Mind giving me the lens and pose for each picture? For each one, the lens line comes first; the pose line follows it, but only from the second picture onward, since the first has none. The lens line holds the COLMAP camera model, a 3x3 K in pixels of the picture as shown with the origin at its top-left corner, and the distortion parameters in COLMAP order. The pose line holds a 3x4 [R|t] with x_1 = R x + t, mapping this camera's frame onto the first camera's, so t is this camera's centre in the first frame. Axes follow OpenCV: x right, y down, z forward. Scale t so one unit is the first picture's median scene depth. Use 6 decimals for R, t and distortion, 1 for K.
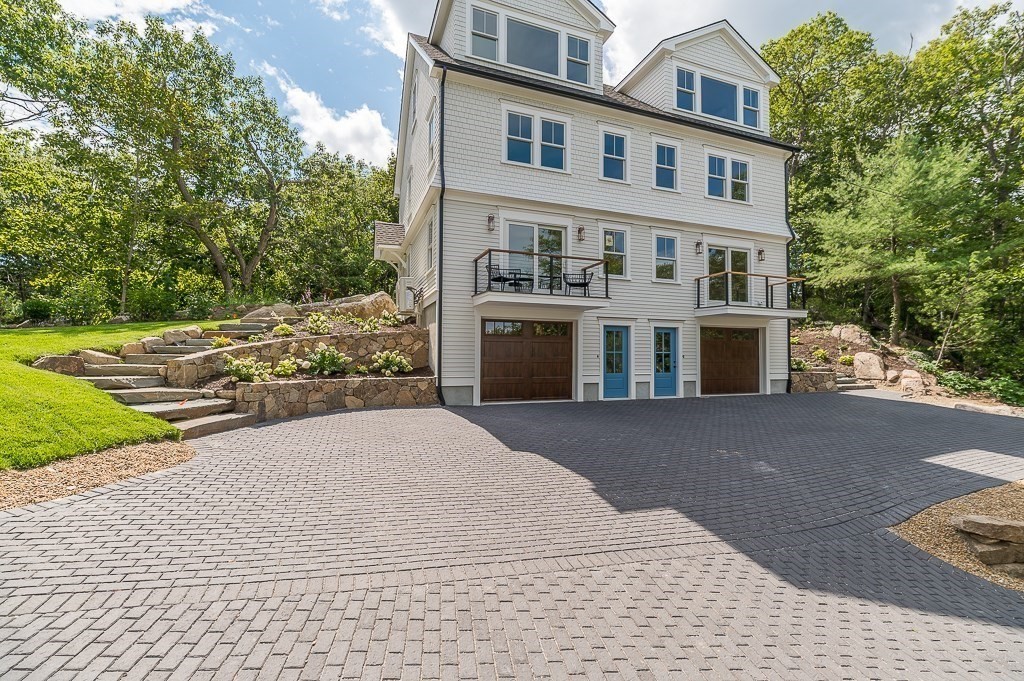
lens RADIAL K [[444.0, 0, 511.3], [0, 444.0, 350.3], [0, 0, 1]] dist [0.002175, 0.000528]
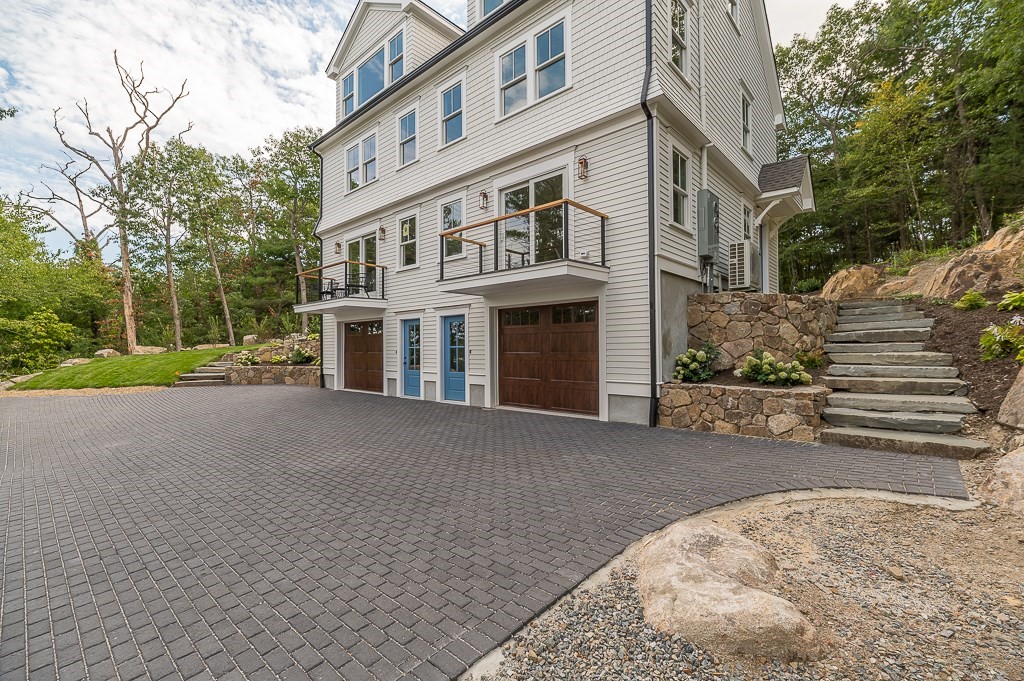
lens RADIAL K [[444.0, 0, 515.3], [0, 444.0, 344.1], [0, 0, 1]] dist [0.002175, 0.000528]
pose [[0.455850, -0.009195, -0.890009, 1.108287], [0.033226, 0.999425, 0.006693, -0.001500], [0.889436, -0.032622, 0.455894, 0.725240]]
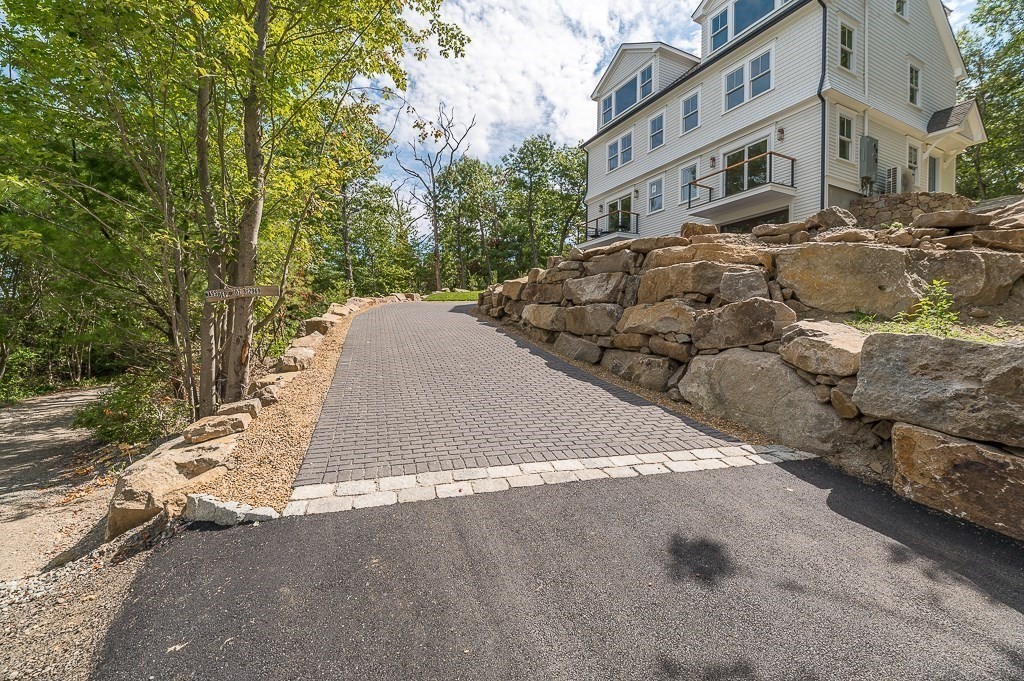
lens RADIAL K [[444.0, 0, 516.5], [0, 444.0, 341.1], [0, 0, 1]] dist [0.002175, 0.000528]
pose [[0.108861, 0.007376, -0.994030, 1.624532], [0.020287, 0.999748, 0.009640, 0.246846], [0.993850, -0.021215, 0.108684, 0.323313]]
